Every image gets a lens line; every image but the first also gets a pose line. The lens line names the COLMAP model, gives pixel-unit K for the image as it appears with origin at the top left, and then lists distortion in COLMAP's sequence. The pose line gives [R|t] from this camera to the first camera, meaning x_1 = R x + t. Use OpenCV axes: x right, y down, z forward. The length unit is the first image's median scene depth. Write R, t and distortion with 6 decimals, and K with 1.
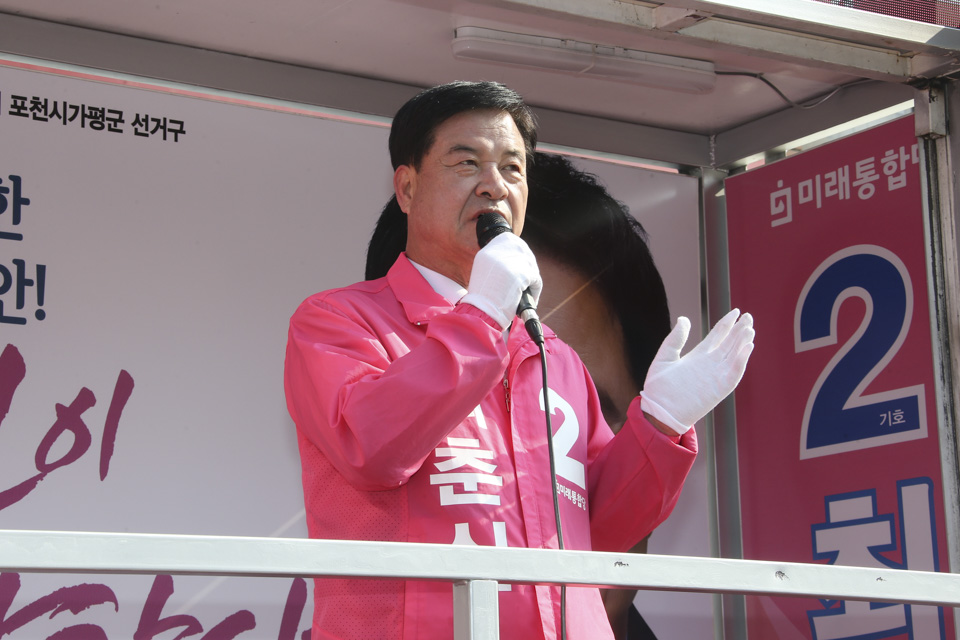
lens RADIAL K [[2510.8, 0, 467.4], [0, 2510.8, 274.7], [0, 0, 1]] dist [0.544027, 0.000000]
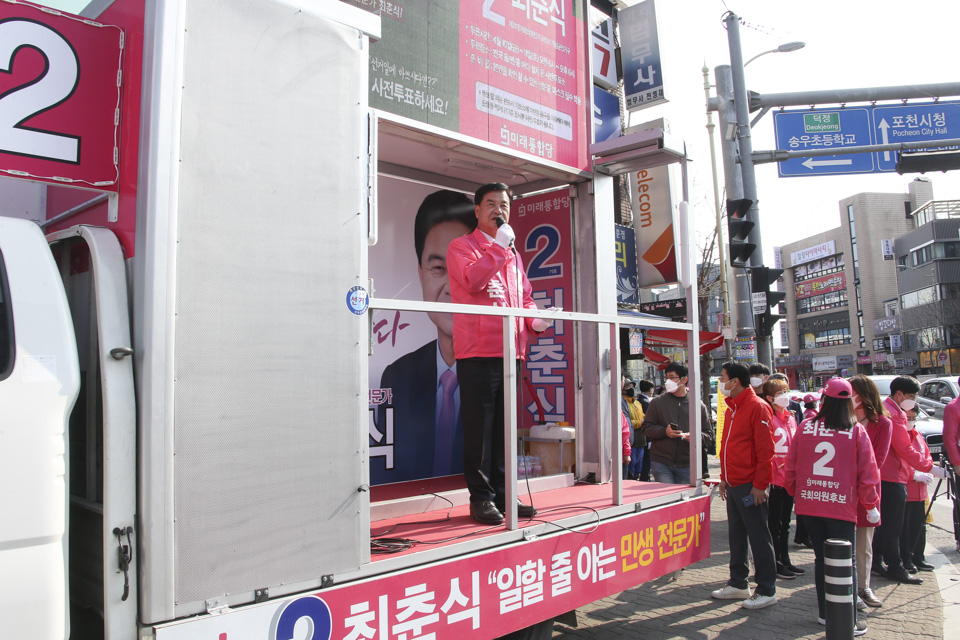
lens RADIAL K [[782.9, 0, 471.3], [0, 782.9, 325.5], [0, 0, 1]] dist [-0.134844, 0.037467]
pose [[0.978354, 0.021071, 0.205861, -0.197240], [-0.050739, 0.988861, 0.139923, -0.020484], [-0.200620, -0.147340, 0.968526, -0.098950]]
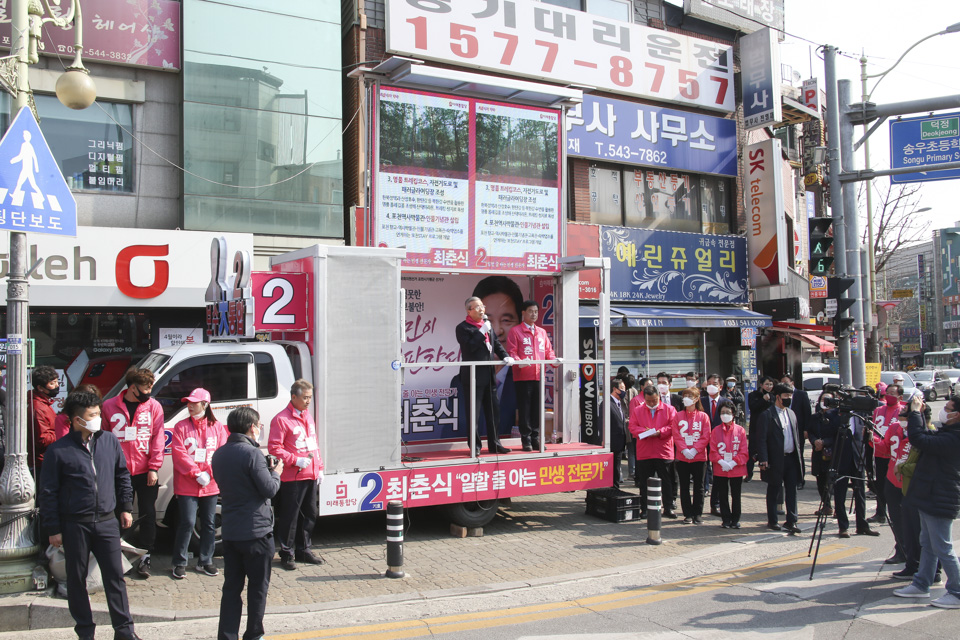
lens RADIAL K [[909.6, 0, 476.7], [0, 909.6, 317.4], [0, 0, 1]] dist [-0.015025, 0.000000]
pose [[0.995314, 0.016543, -0.095268, 0.207867], [0.002688, 0.980141, 0.198282, -0.442871], [0.096656, -0.197609, 0.975504, -1.360058]]
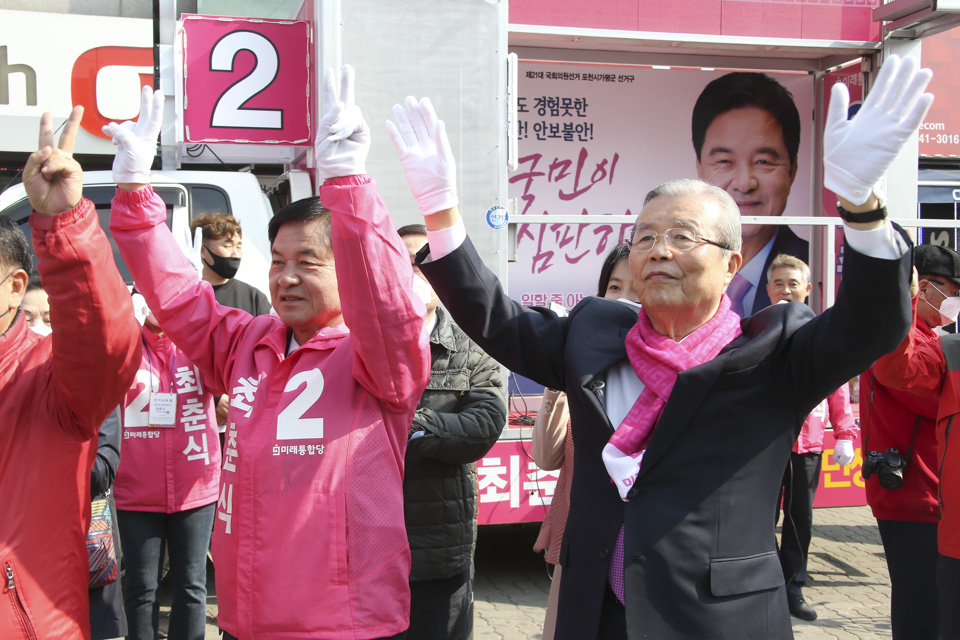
lens RADIAL K [[1171.1, 0, 477.6], [0, 1171.1, 316.1], [0, 0, 1]] dist [0.086616, 0.000000]
pose [[0.941178, 0.027709, -0.336774, 0.233171], [0.054144, 0.971390, 0.231238, -0.126763], [0.333546, -0.235870, 0.912750, -0.580070]]
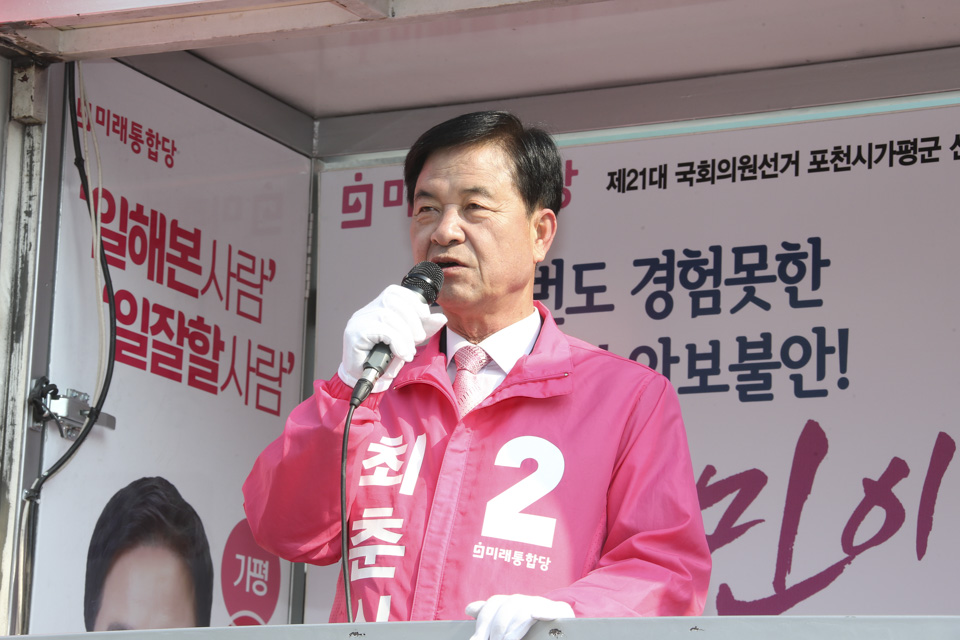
lens RADIAL K [[3134.1, 0, 449.4], [0, 3134.1, 312.1], [0, 0, 1]] dist [0.776332, 0.000000]
pose [[0.482684, -0.148763, -0.863068, 0.735318], [0.141053, 0.985808, -0.091034, 0.072769], [0.864361, -0.077798, 0.496817, 0.308928]]
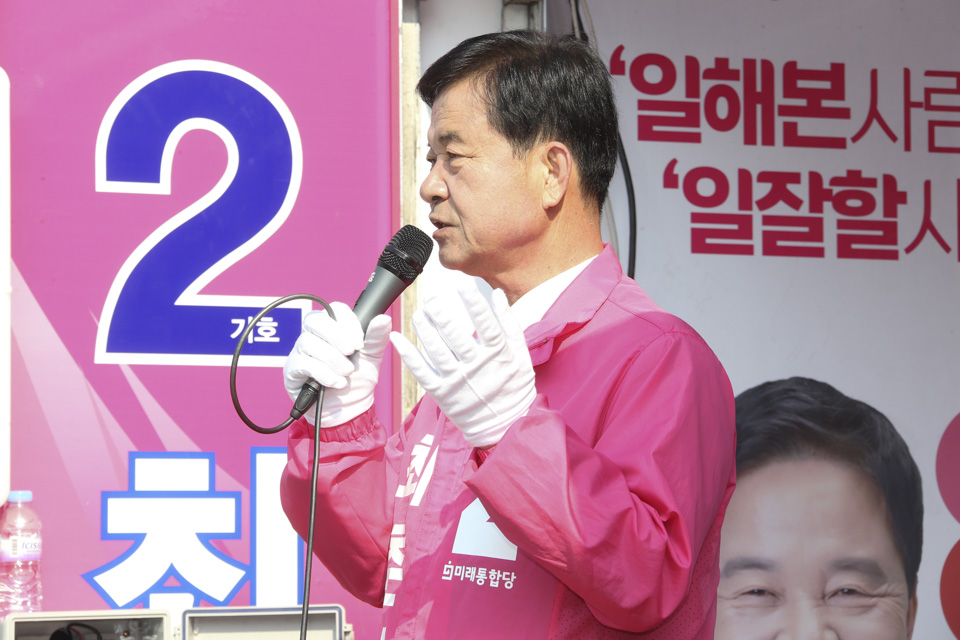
lens RADIAL K [[4051.5, 0, 448.3], [0, 4051.5, 300.2], [0, 0, 1]] dist [1.061560, 0.000000]
pose [[-0.184116, -0.069005, -0.980479, 0.913761], [0.221387, 0.968989, -0.109768, 0.101610], [0.957648, -0.237275, -0.163129, 0.877401]]
